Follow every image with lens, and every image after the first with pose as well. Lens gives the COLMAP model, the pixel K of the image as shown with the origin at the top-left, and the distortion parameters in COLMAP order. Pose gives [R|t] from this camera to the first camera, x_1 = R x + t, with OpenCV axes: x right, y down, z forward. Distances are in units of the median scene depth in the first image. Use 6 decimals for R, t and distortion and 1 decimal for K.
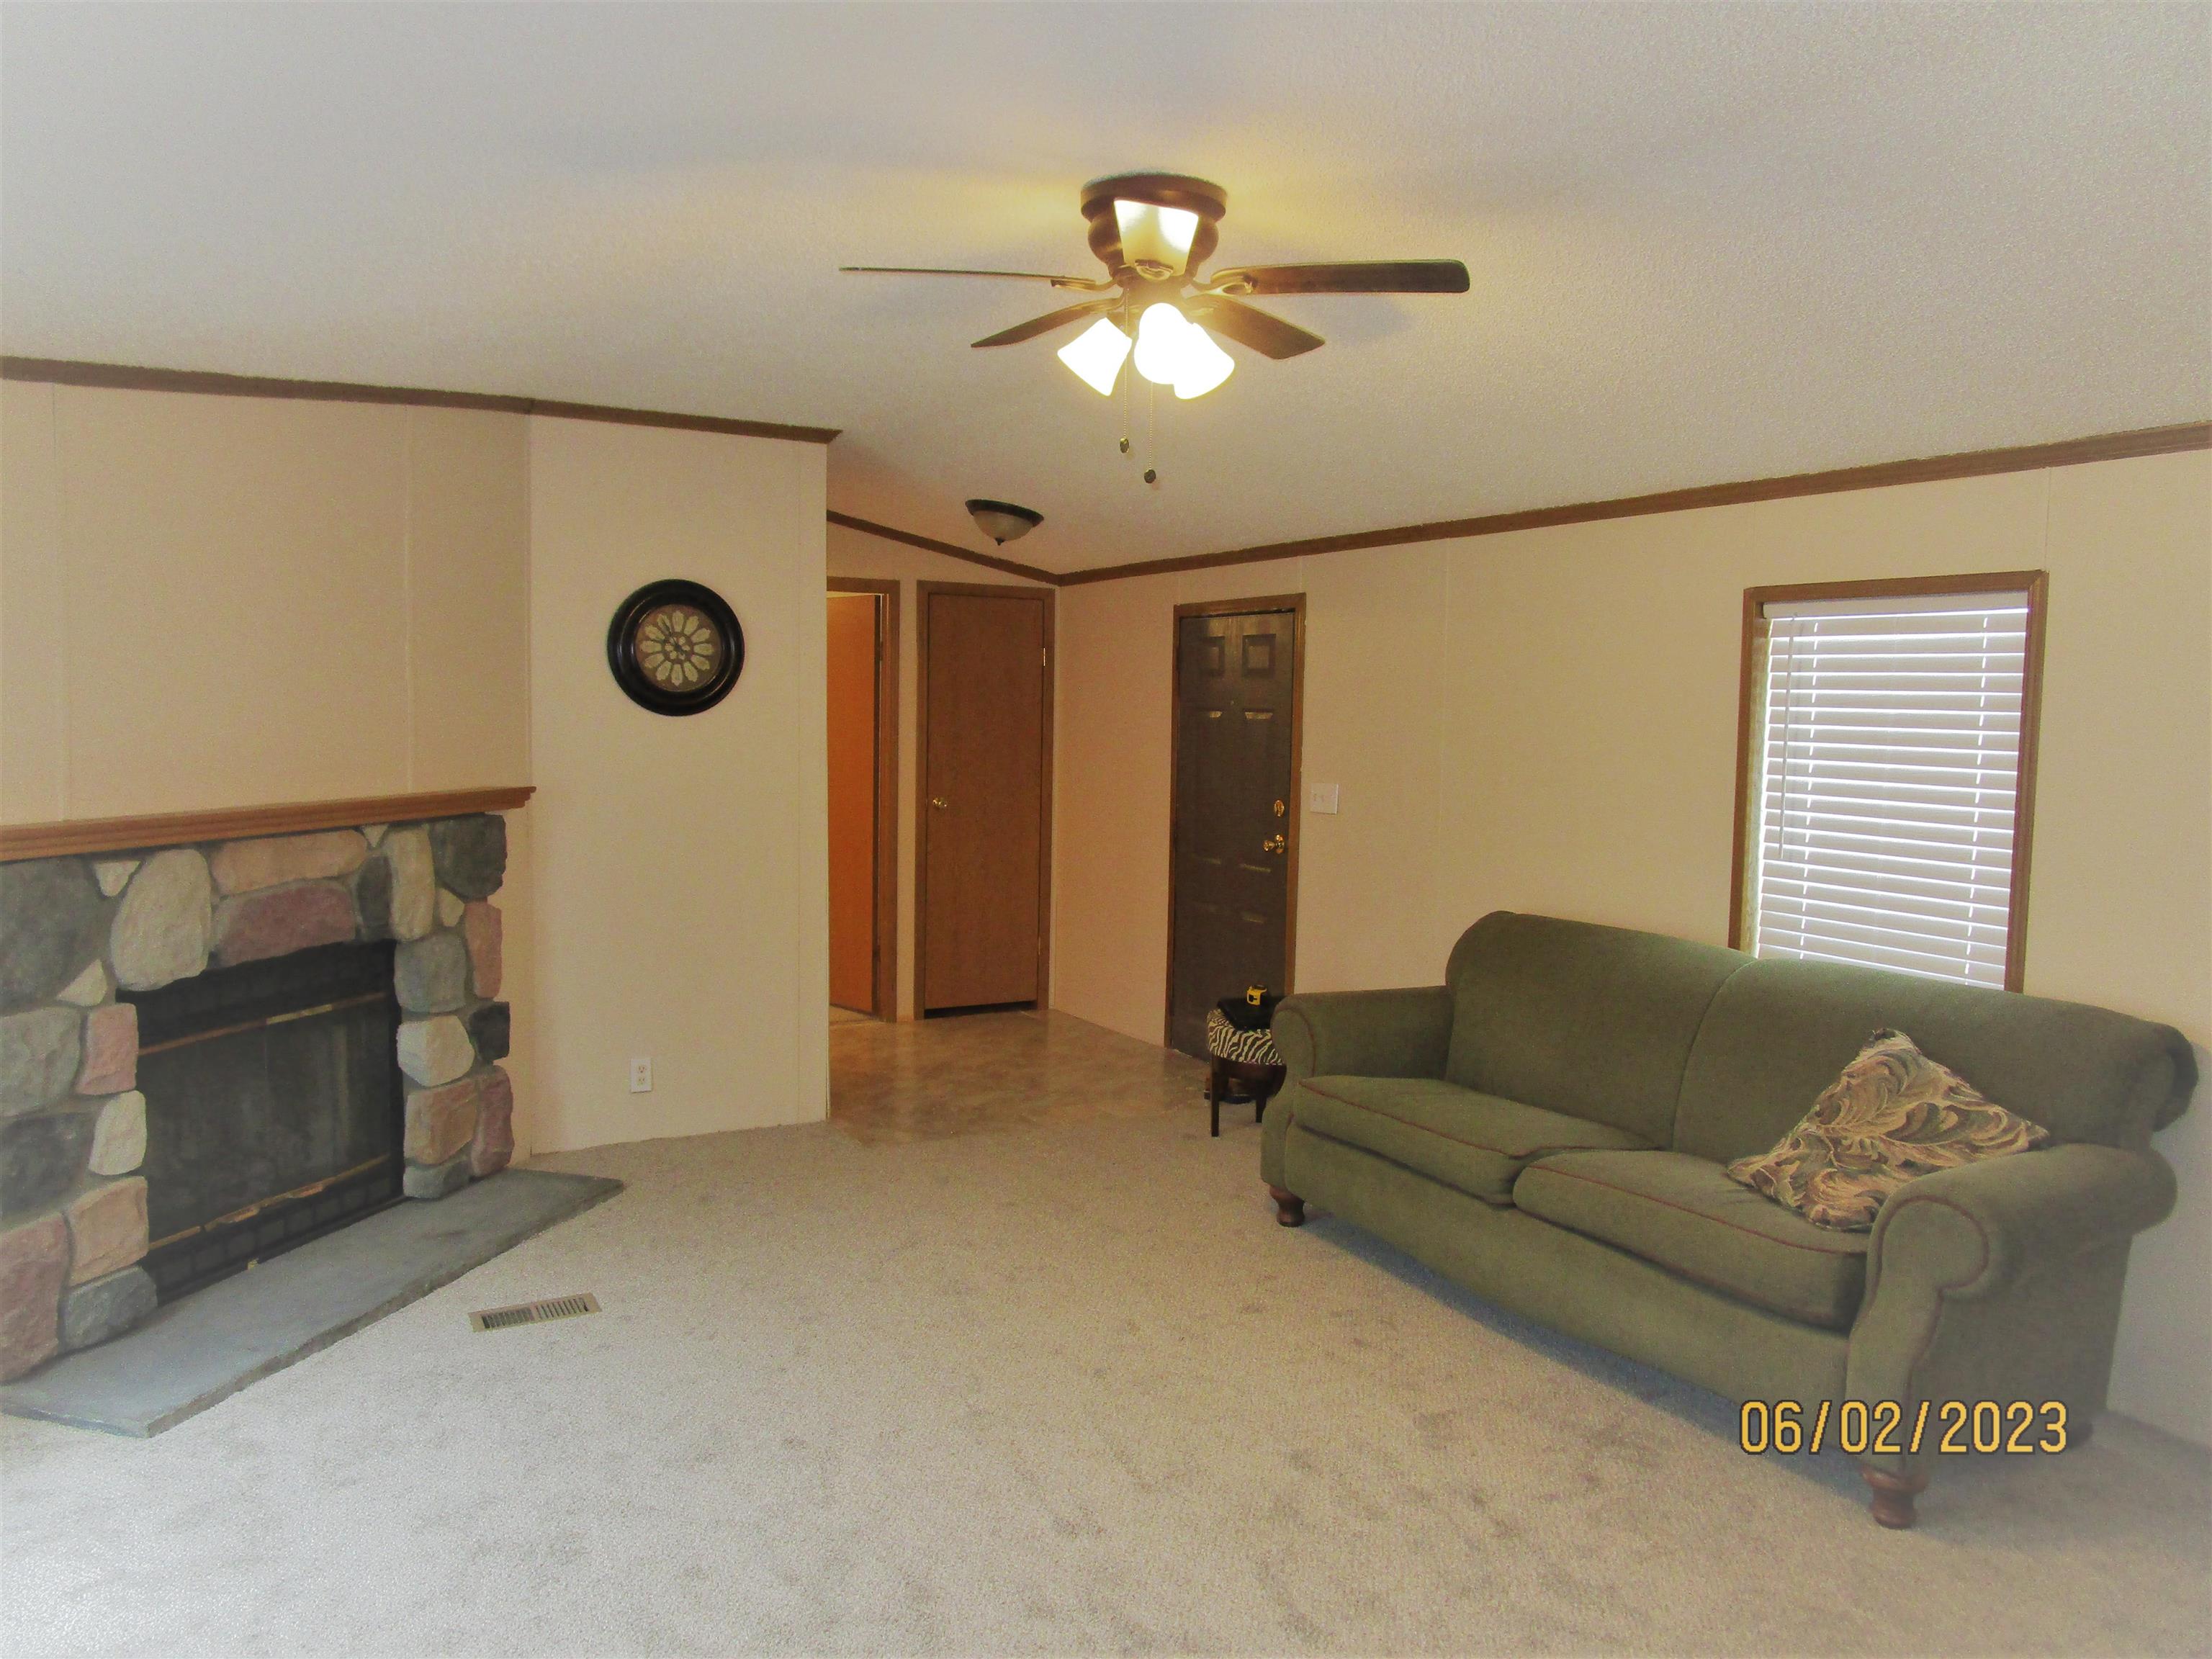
lens RADIAL K [[1588.1, 0, 1114.4], [0, 1588.1, 826.2], [0, 0, 1]] dist [-0.009027, -0.005952]
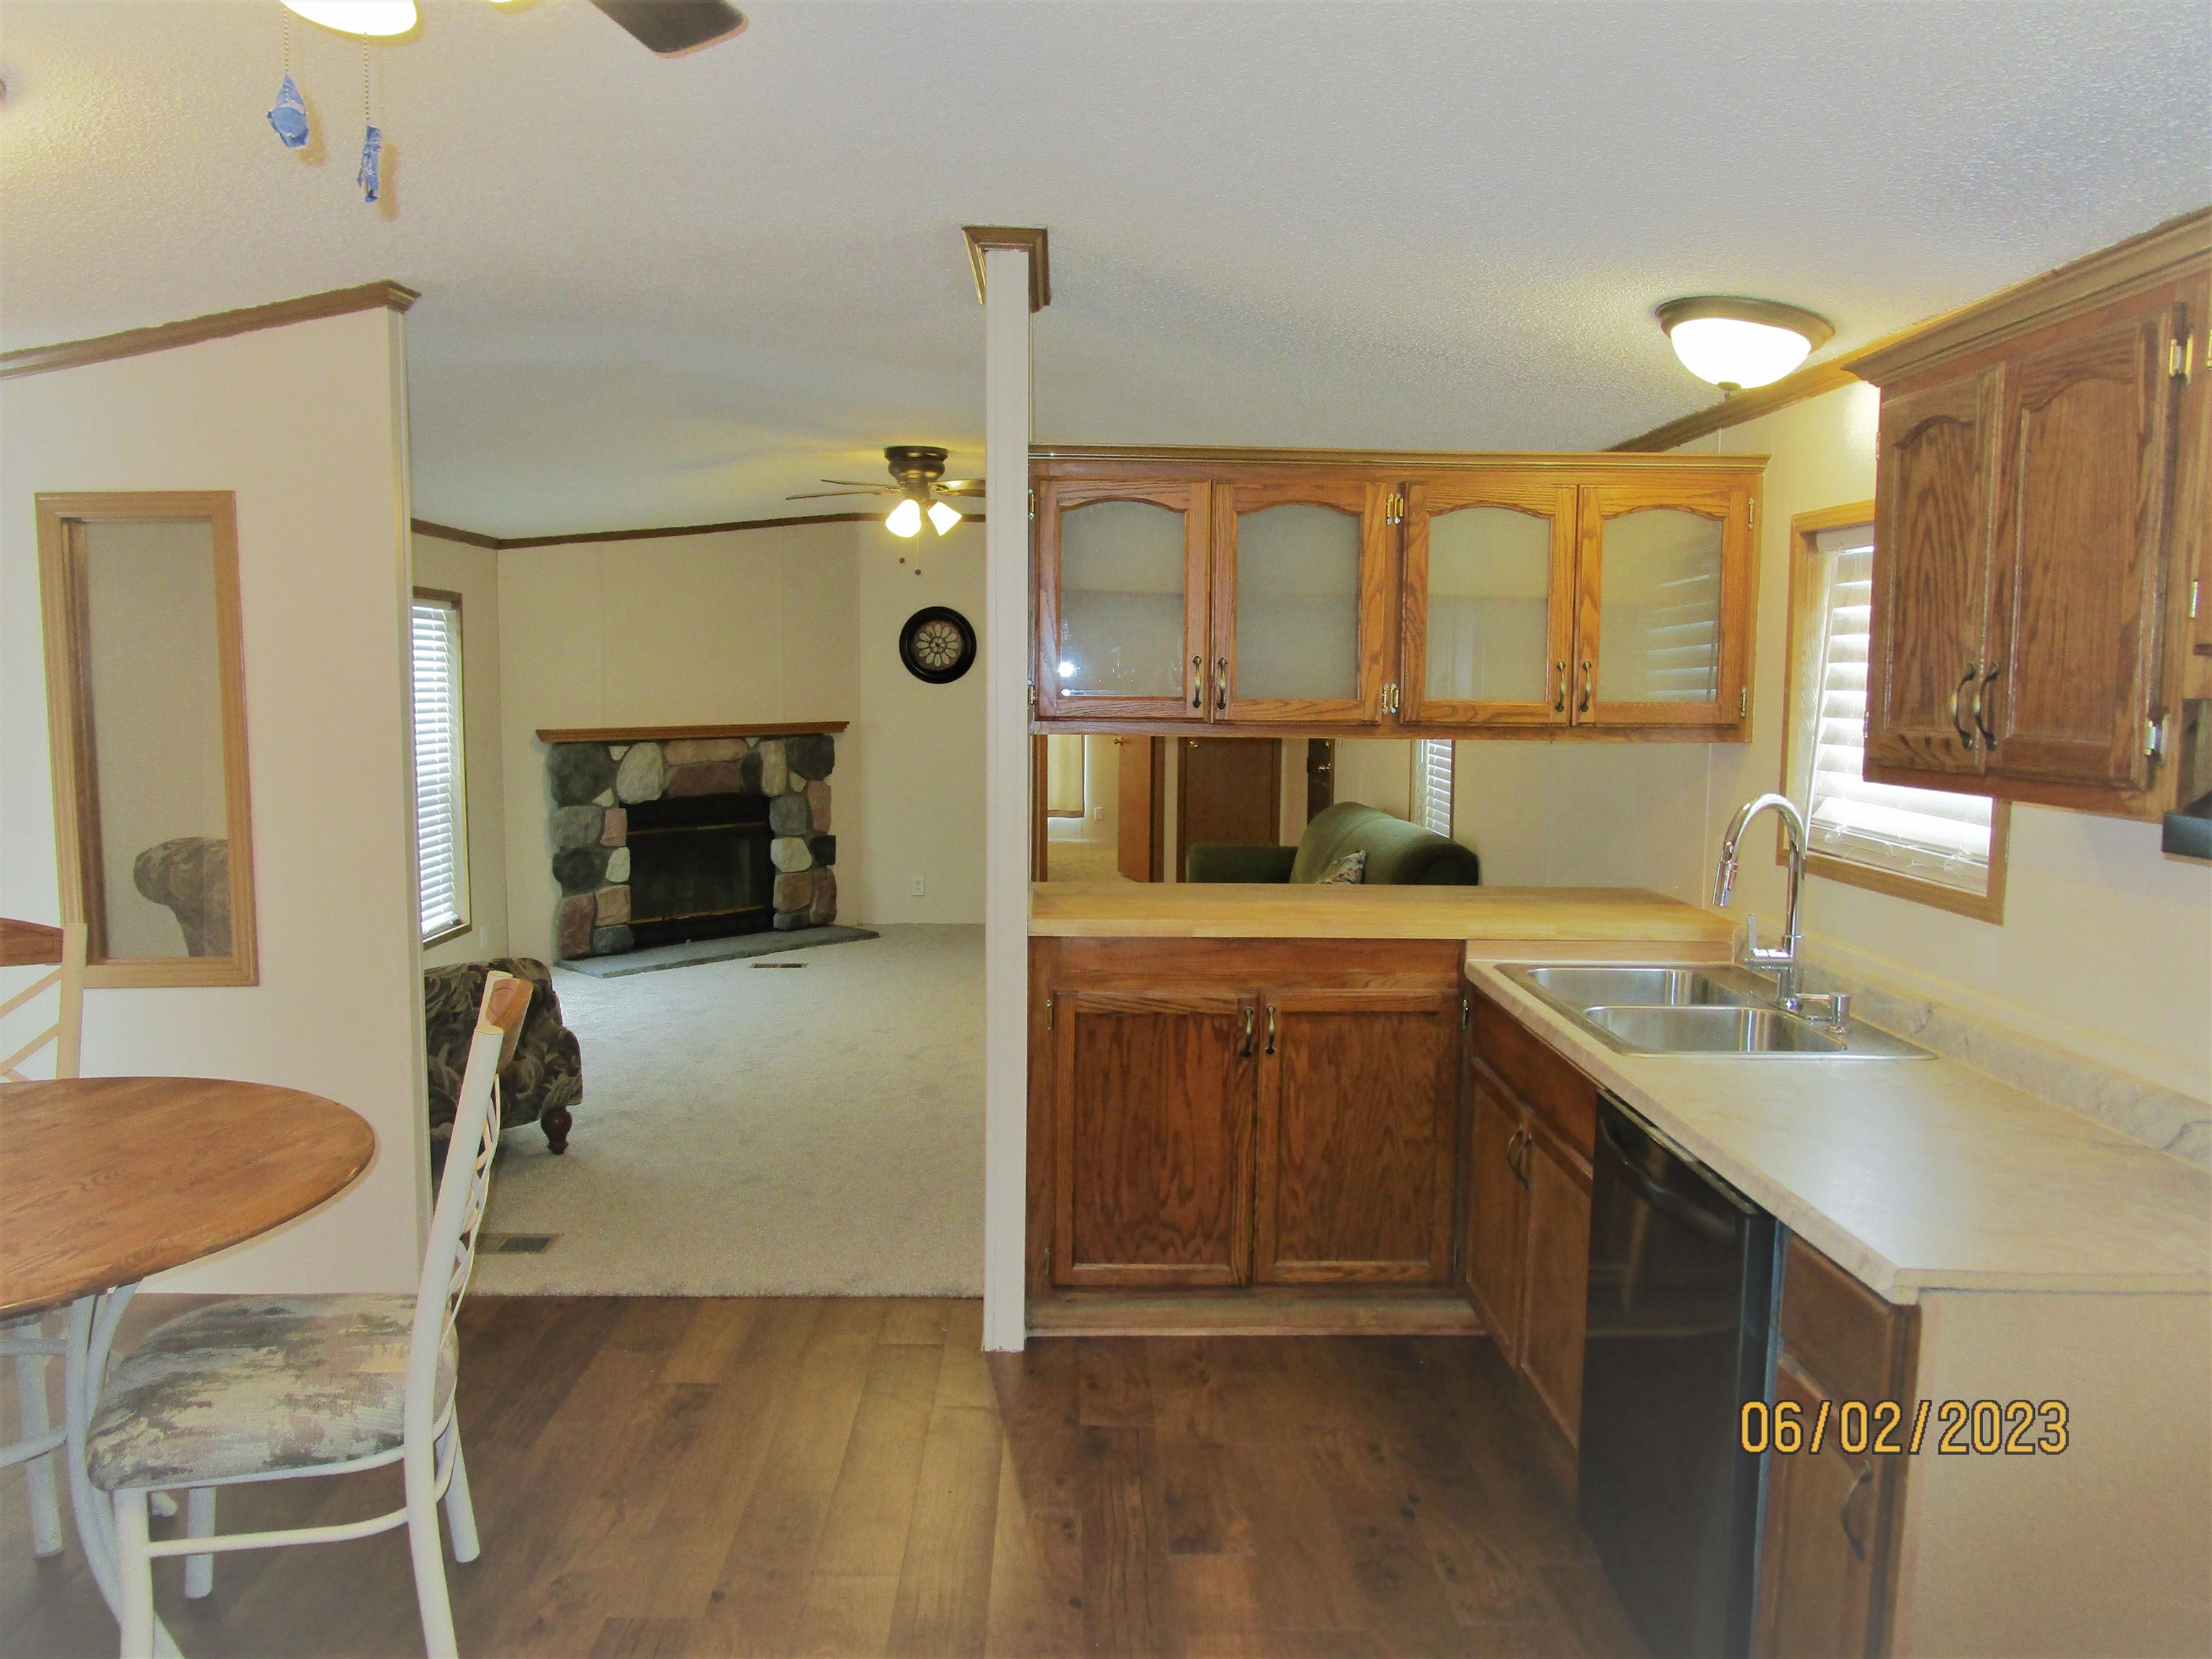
lens RADIAL K [[1588.1, 0, 1110.3], [0, 1588.1, 825.9], [0, 0, 1]] dist [-0.009027, -0.005952]
pose [[0.884079, 0.033607, -0.466128, 1.014004], [-0.027372, 0.999422, 0.020142, 0.067604], [0.466536, -0.005048, 0.884488, -0.667993]]
